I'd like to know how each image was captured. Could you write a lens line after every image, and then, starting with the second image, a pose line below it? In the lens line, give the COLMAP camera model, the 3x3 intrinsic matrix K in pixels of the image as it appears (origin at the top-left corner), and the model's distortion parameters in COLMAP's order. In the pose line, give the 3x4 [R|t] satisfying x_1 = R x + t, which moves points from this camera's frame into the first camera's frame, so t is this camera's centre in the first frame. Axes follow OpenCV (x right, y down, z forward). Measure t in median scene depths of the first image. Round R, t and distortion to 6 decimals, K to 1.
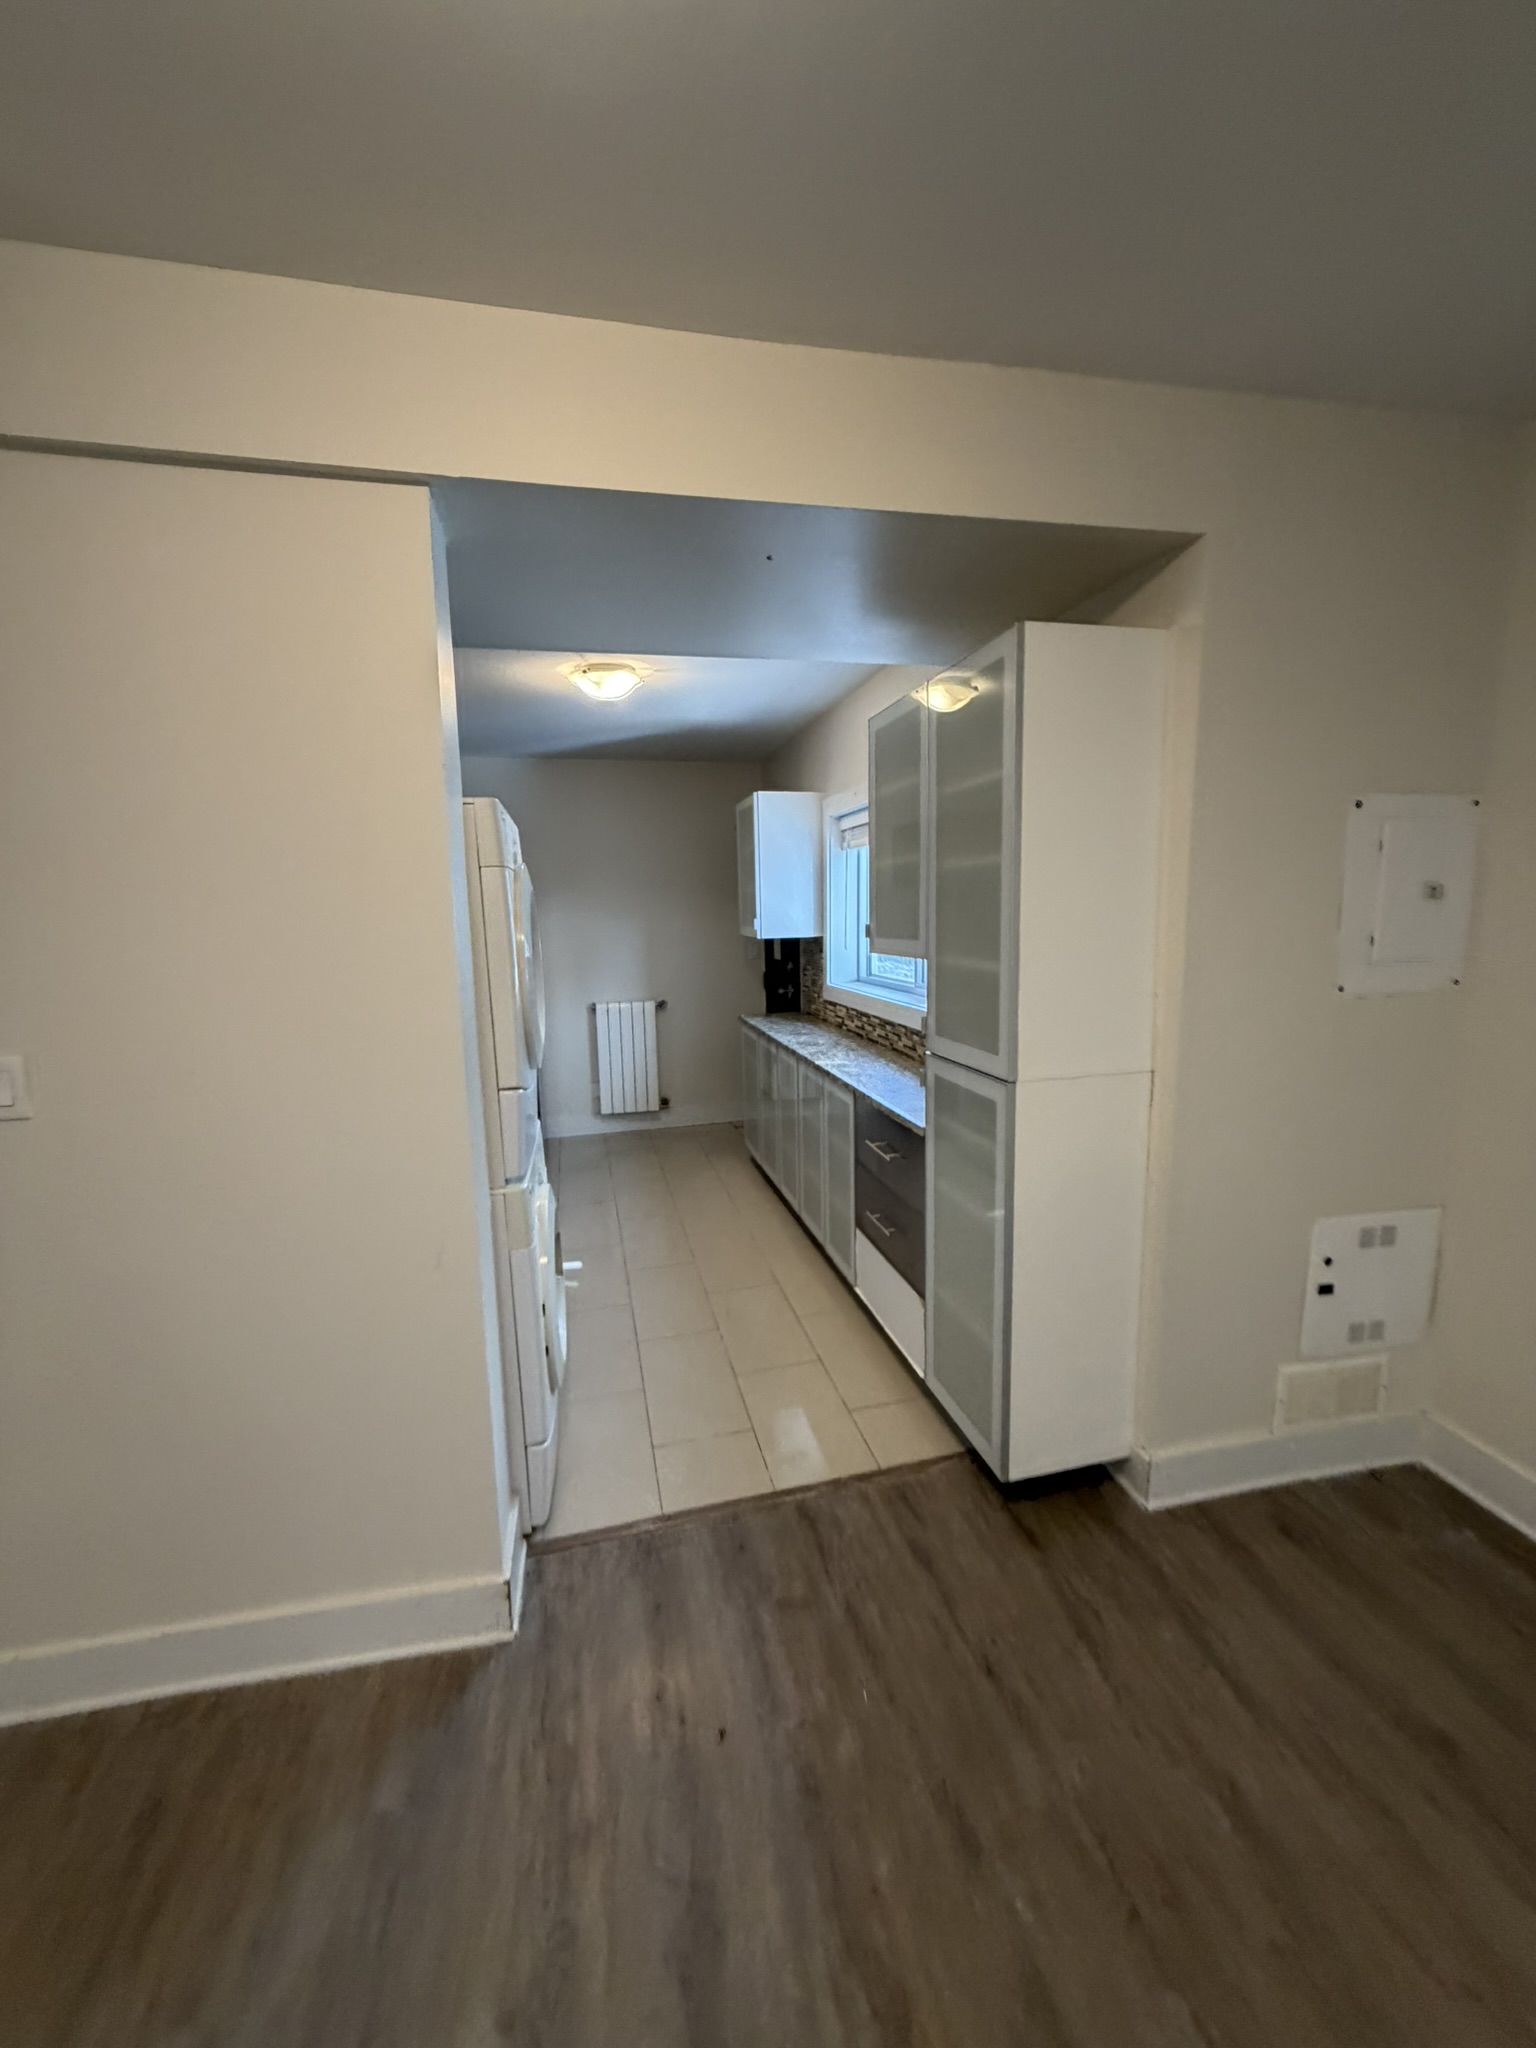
lens RADIAL K [[816.5, 0, 767.2], [0, 816.5, 1017.7], [0, 0, 1]] dist [0.000606, 0.000379]
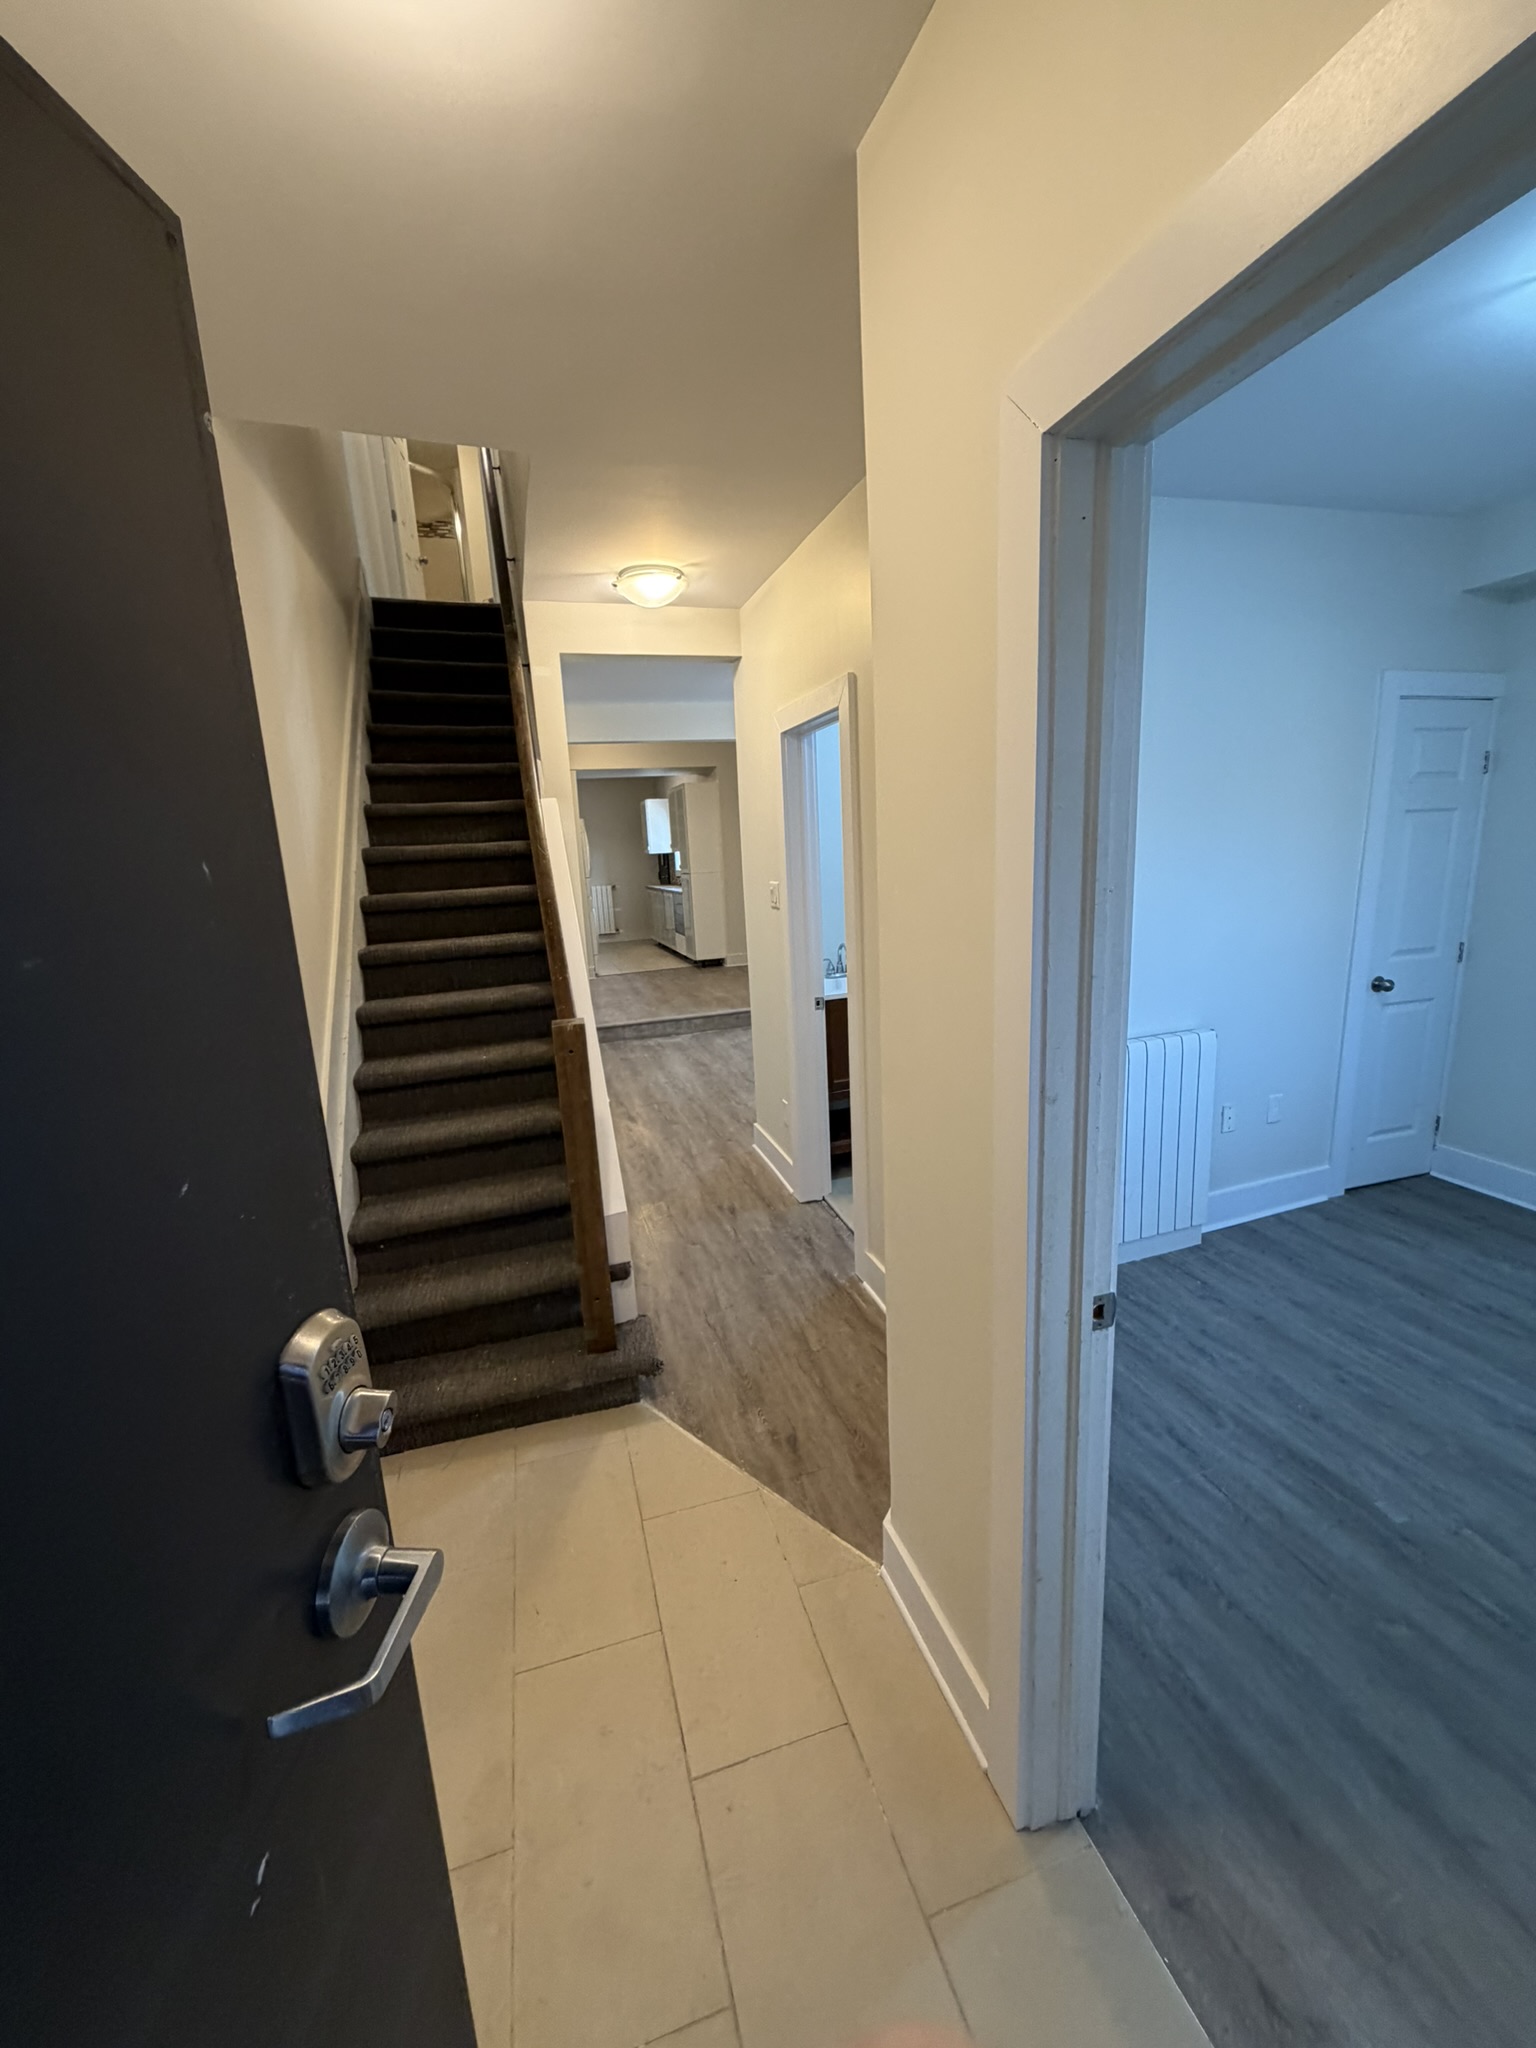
lens RADIAL K [[816.5, 0, 767.2], [0, 816.5, 1017.7], [0, 0, 1]] dist [0.000606, 0.000379]
pose [[0.996921, -0.043453, 0.065269, 0.203533], [0.038679, 0.996603, 0.072711, 0.304568], [-0.068206, -0.069963, 0.995215, -2.039371]]
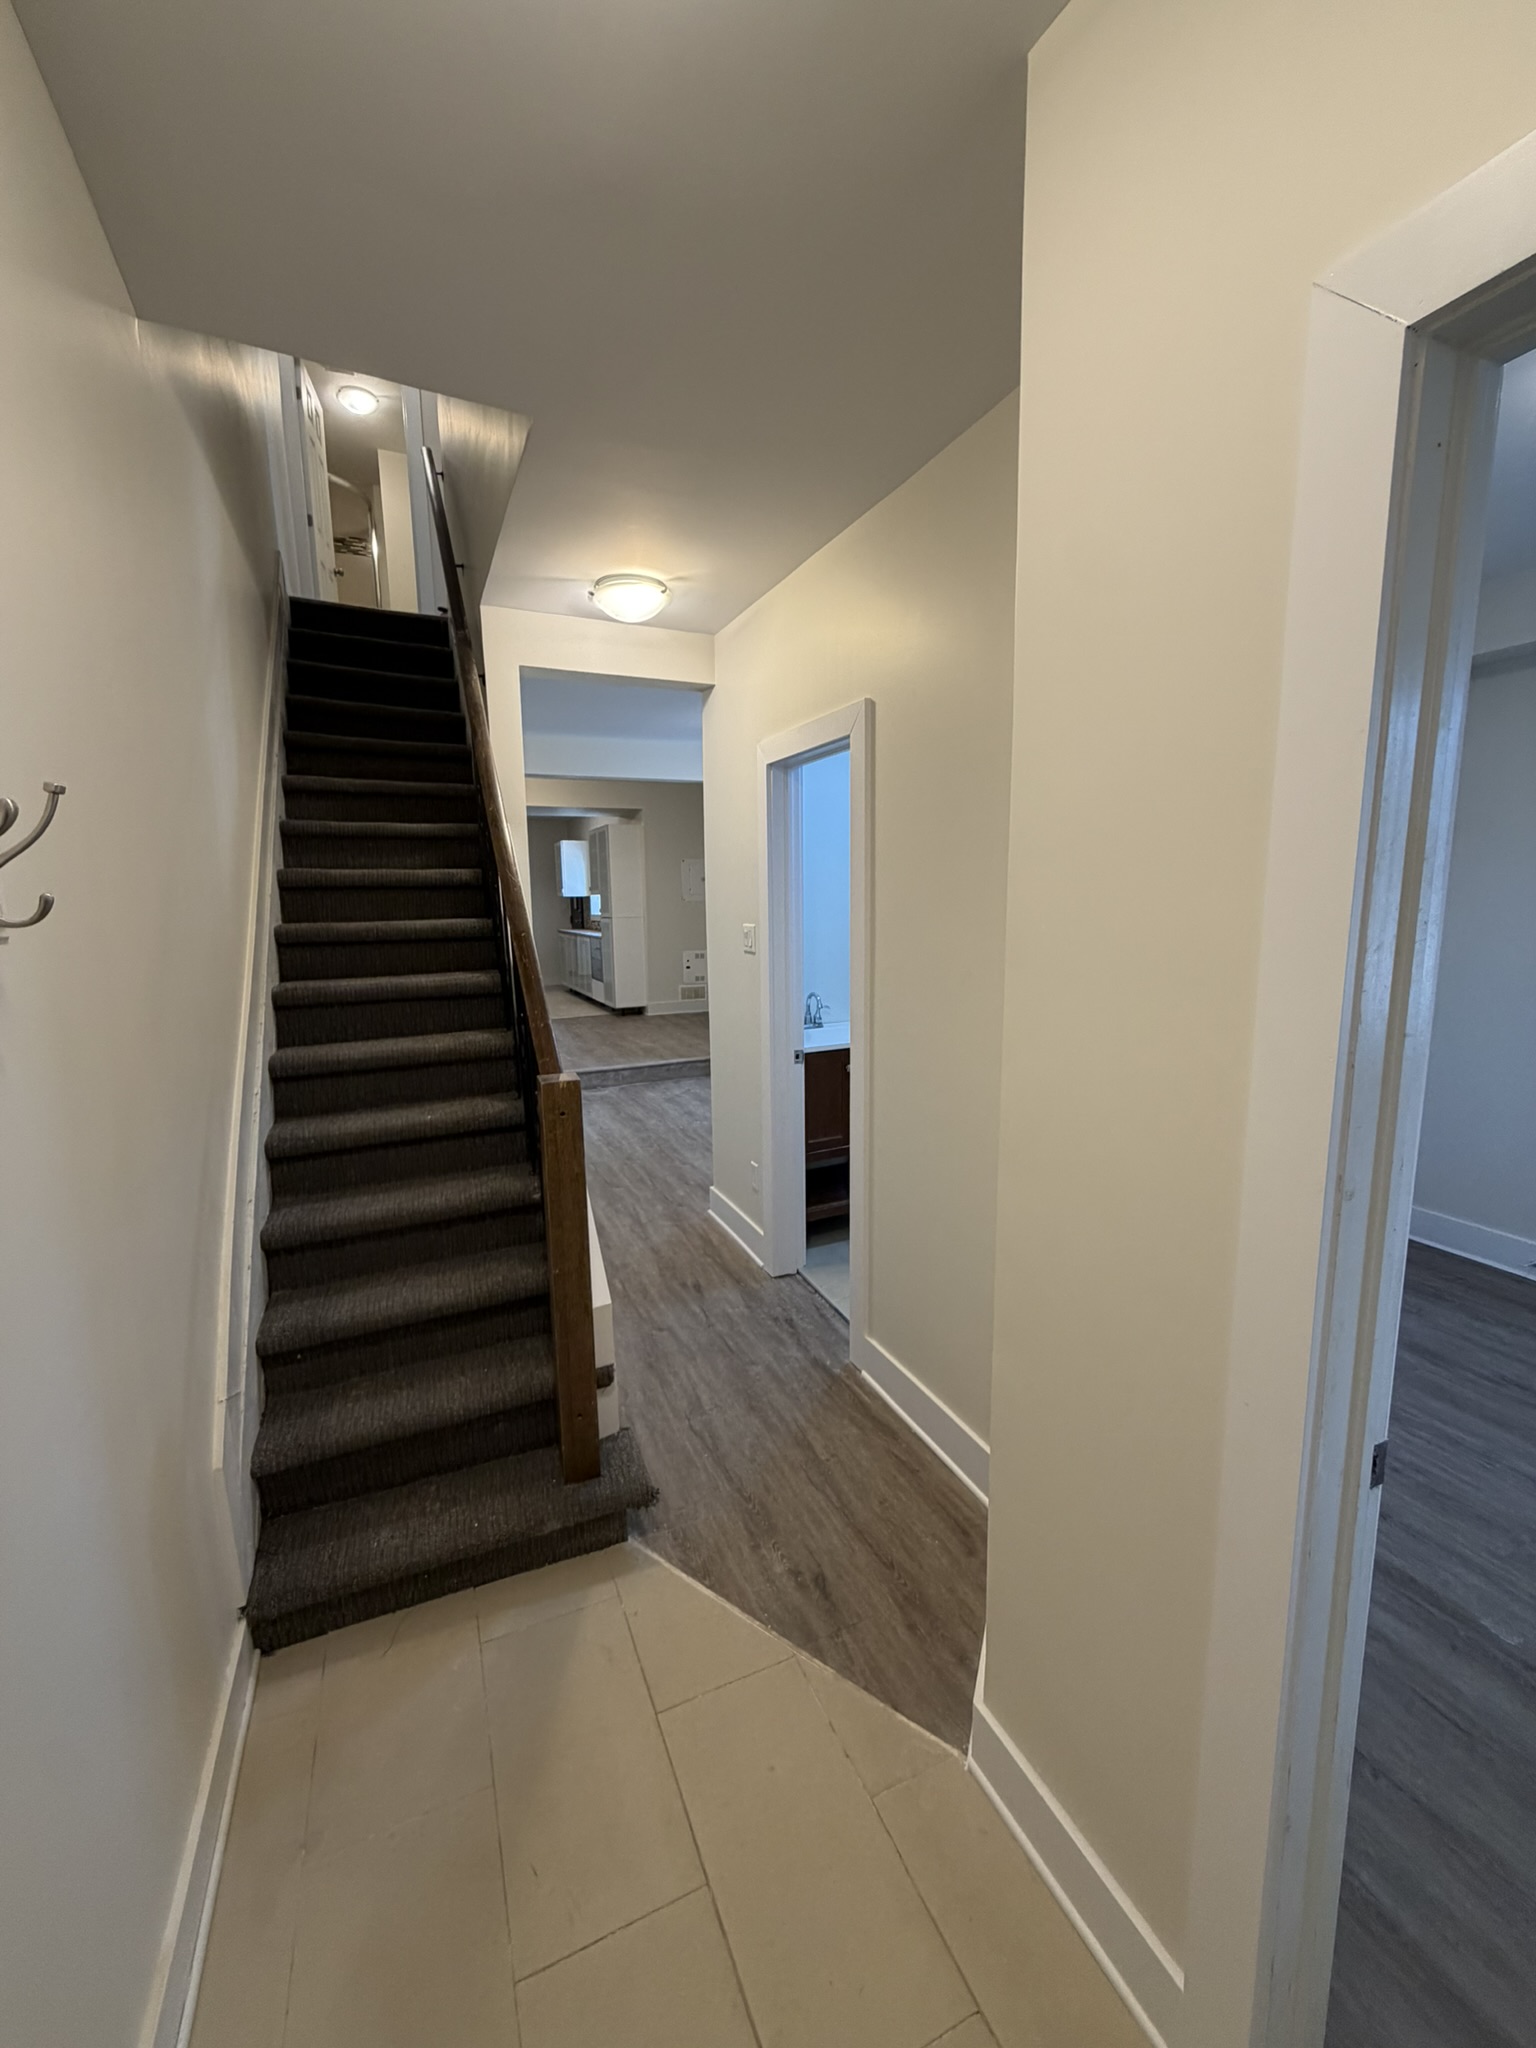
lens RADIAL K [[816.5, 0, 767.2], [0, 816.5, 1017.7], [0, 0, 1]] dist [0.000606, 0.000379]
pose [[0.980566, -0.022541, 0.194889, 0.124042], [0.020000, 0.999688, 0.014996, 0.304020], [-0.195166, -0.010807, 0.980711, -1.945183]]
